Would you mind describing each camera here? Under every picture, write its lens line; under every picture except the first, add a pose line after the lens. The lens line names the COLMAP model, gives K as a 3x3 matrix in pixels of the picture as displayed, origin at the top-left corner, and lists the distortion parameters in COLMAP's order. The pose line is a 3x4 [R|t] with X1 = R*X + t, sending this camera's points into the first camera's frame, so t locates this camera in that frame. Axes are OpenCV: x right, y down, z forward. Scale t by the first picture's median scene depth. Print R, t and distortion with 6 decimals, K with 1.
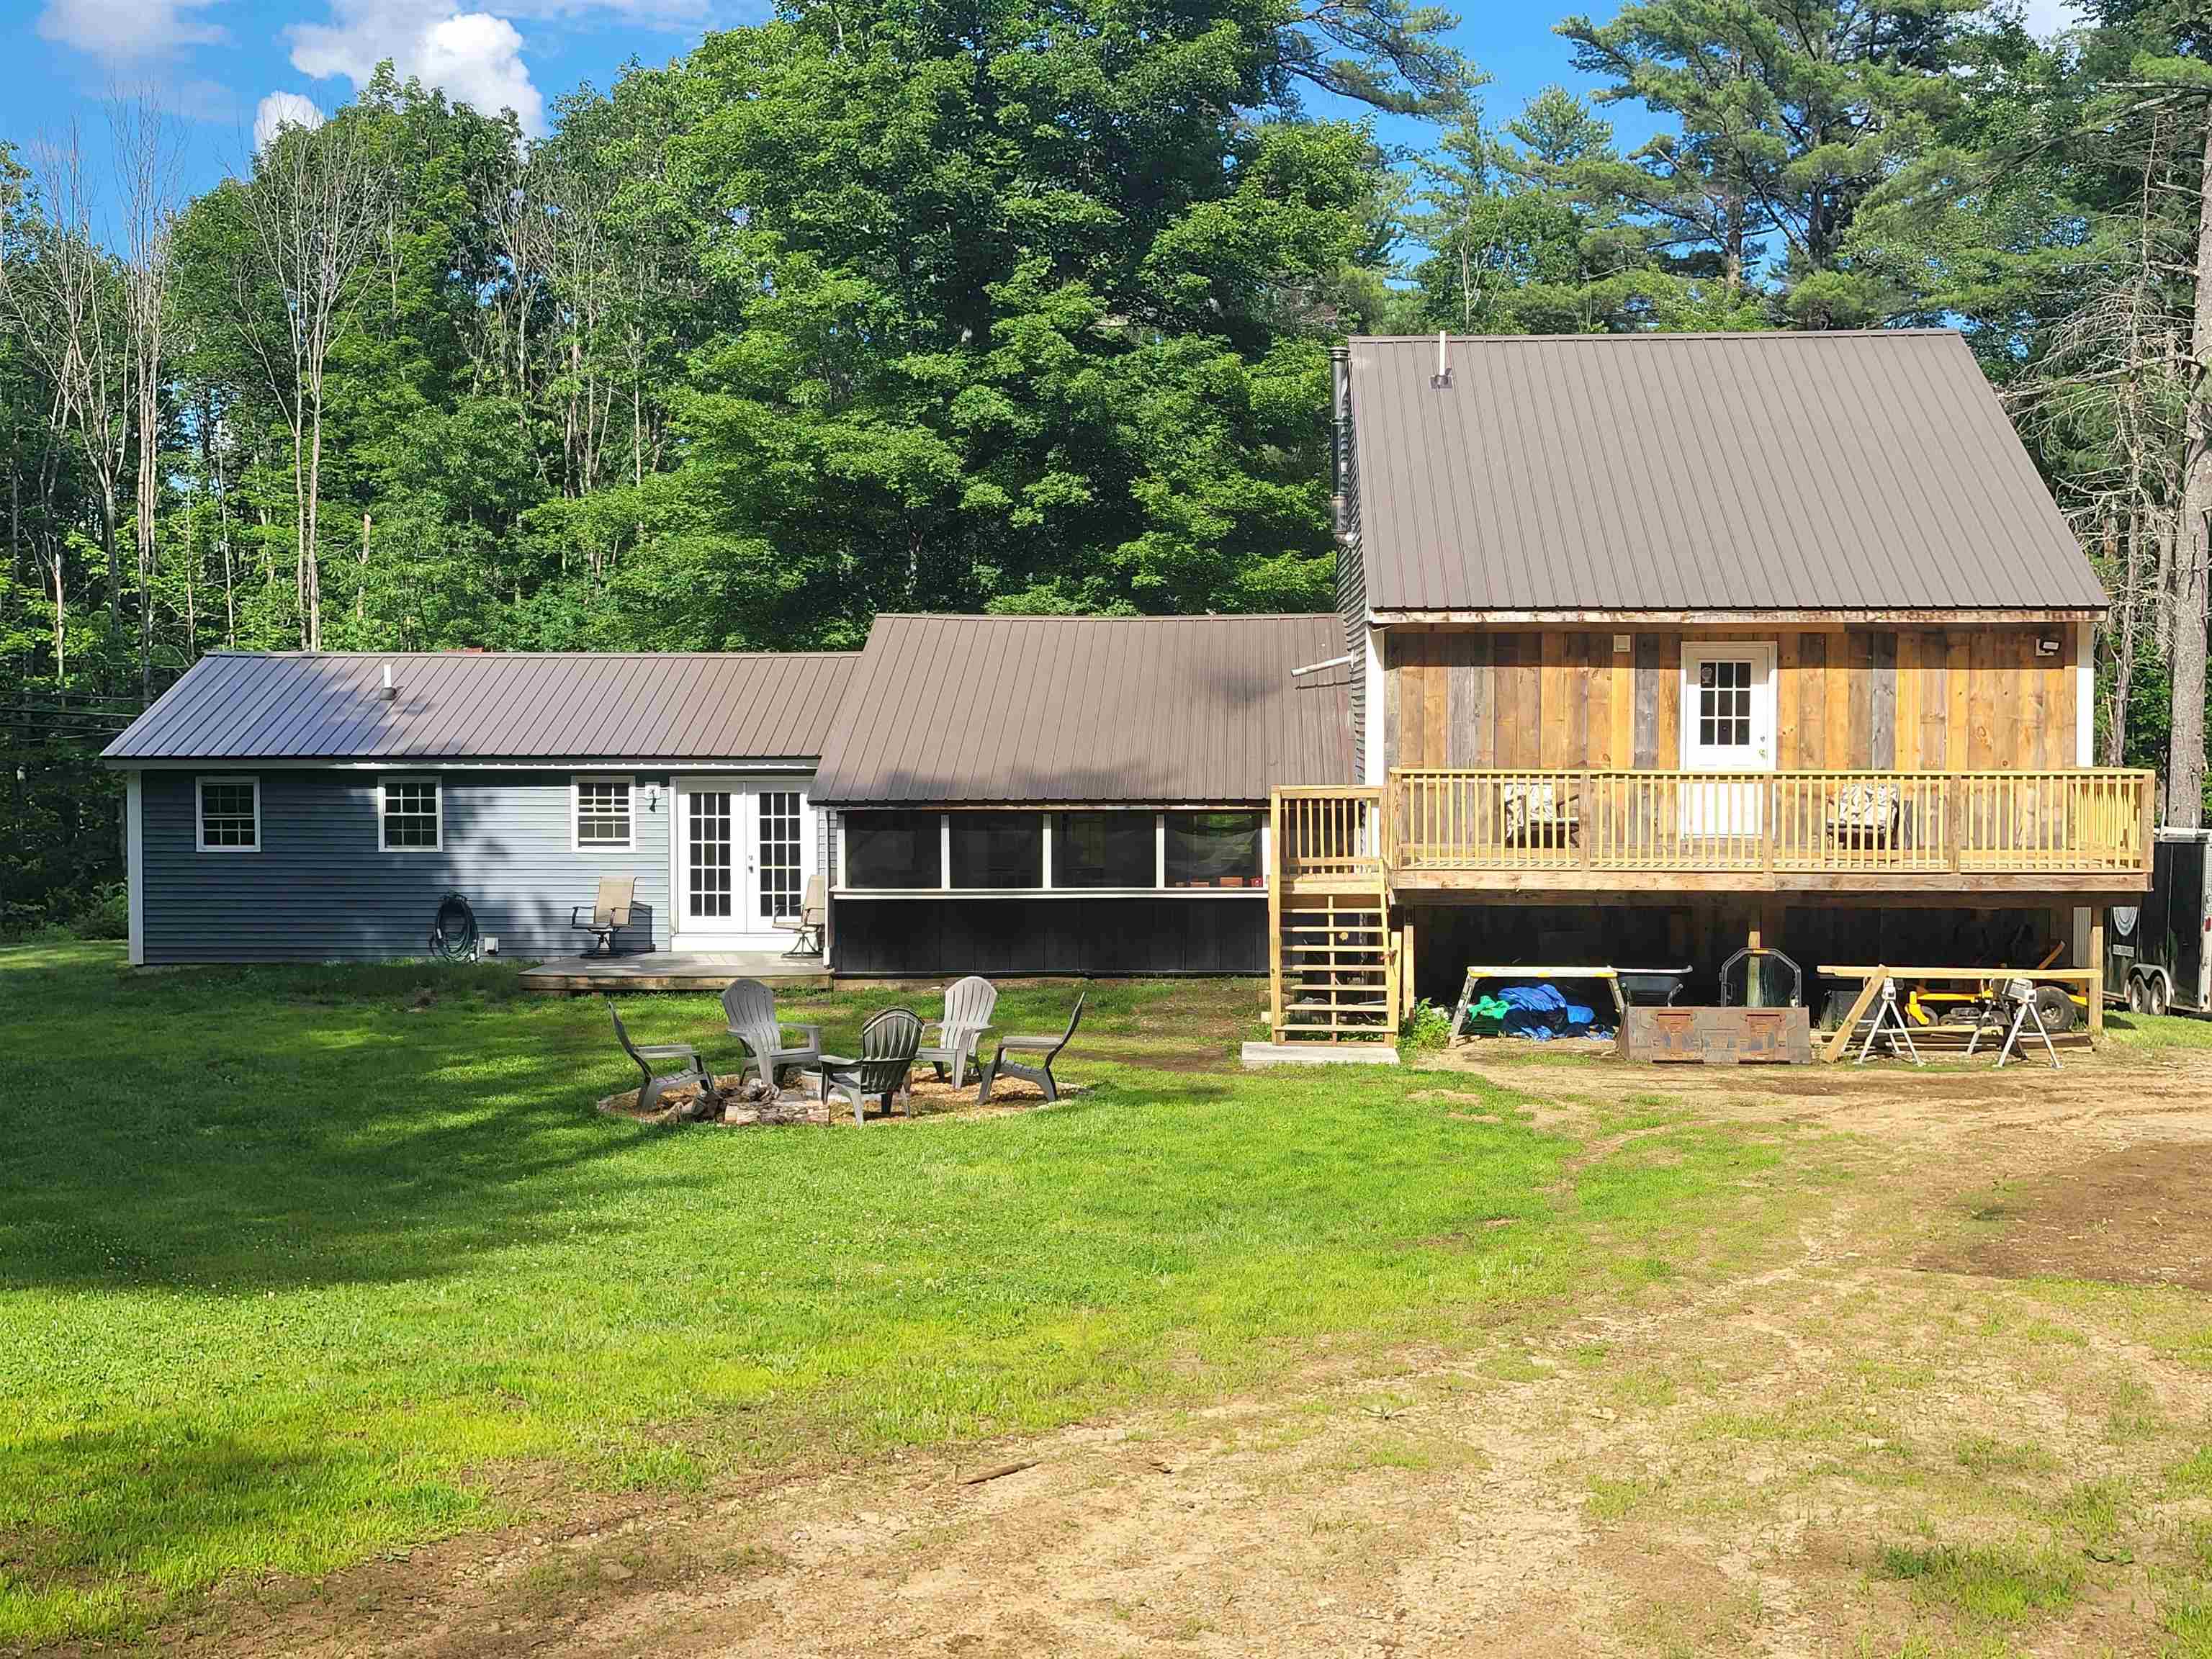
lens RADIAL K [[2114.7, 0, 1106.0], [0, 2114.7, 829.5], [0, 0, 1]] dist [0.010488, 0.006512]
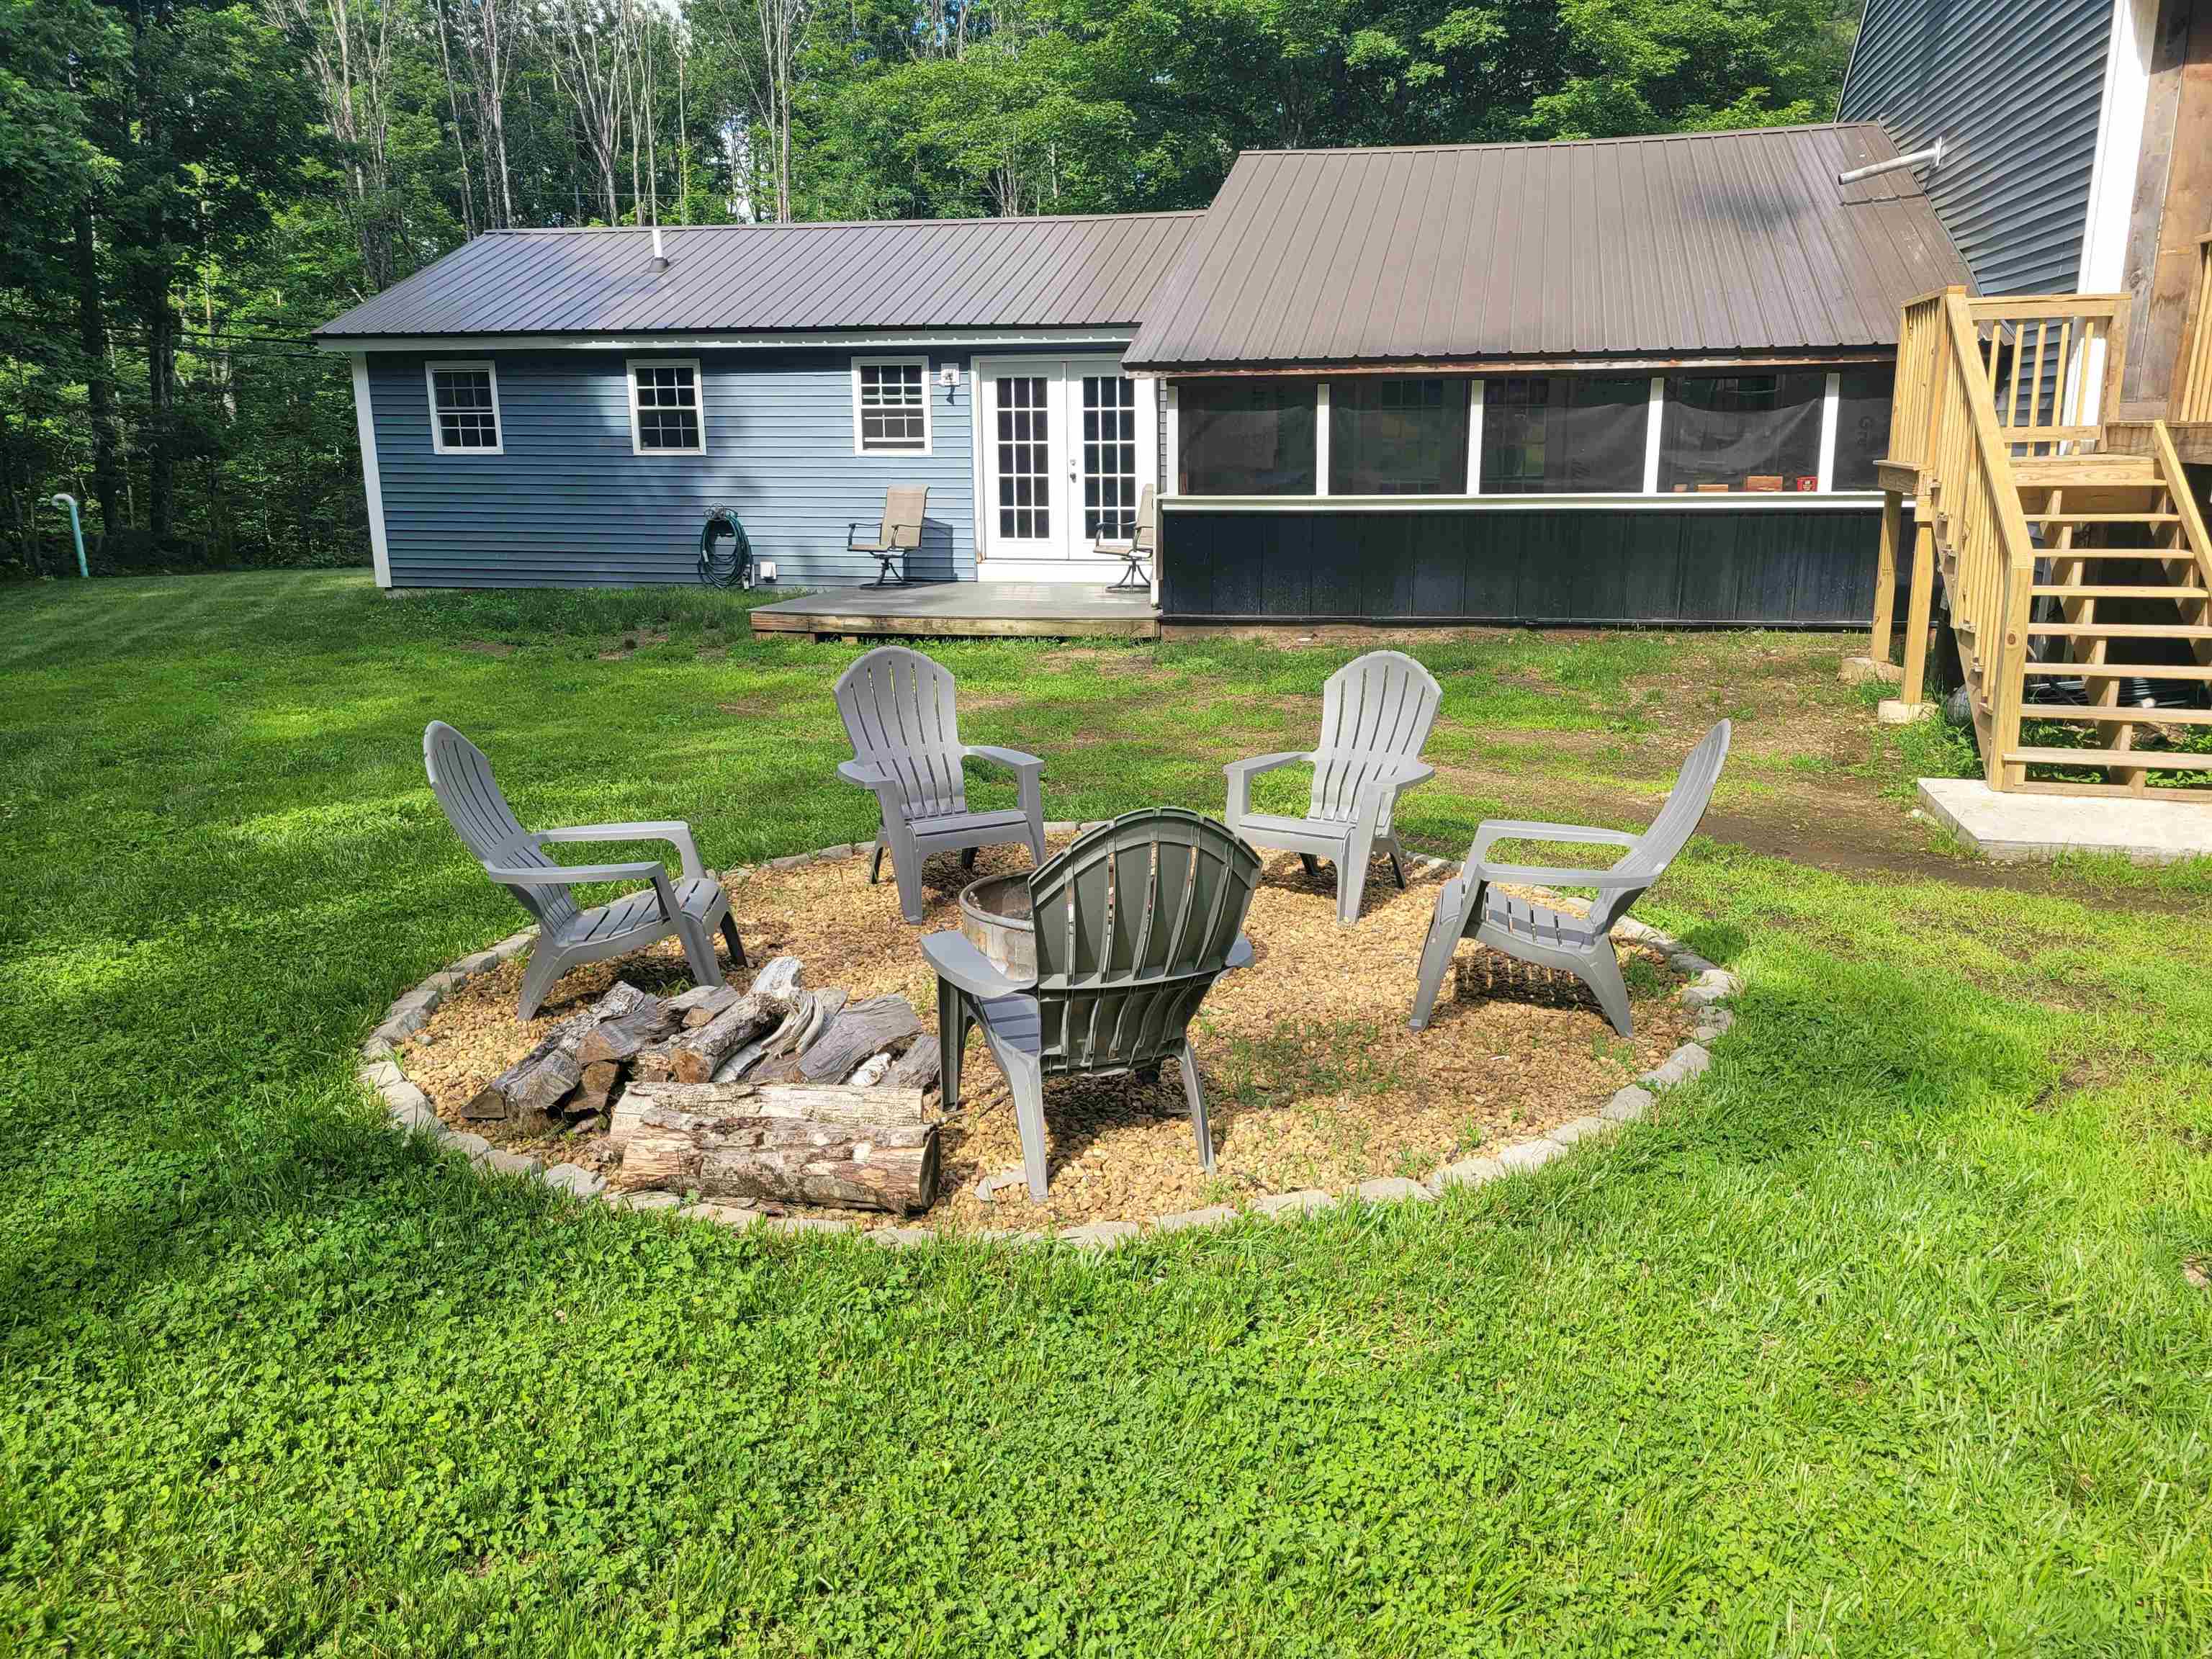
lens RADIAL K [[1590.8, 0, 1135.5], [0, 1590.8, 791.8], [0, 0, 1]] dist [0.051840, -0.018196]
pose [[0.982736, 0.035401, -0.181596, -0.032915], [-0.000659, 0.982186, 0.187909, 0.022083], [0.185013, -0.184546, 0.965253, 0.409375]]
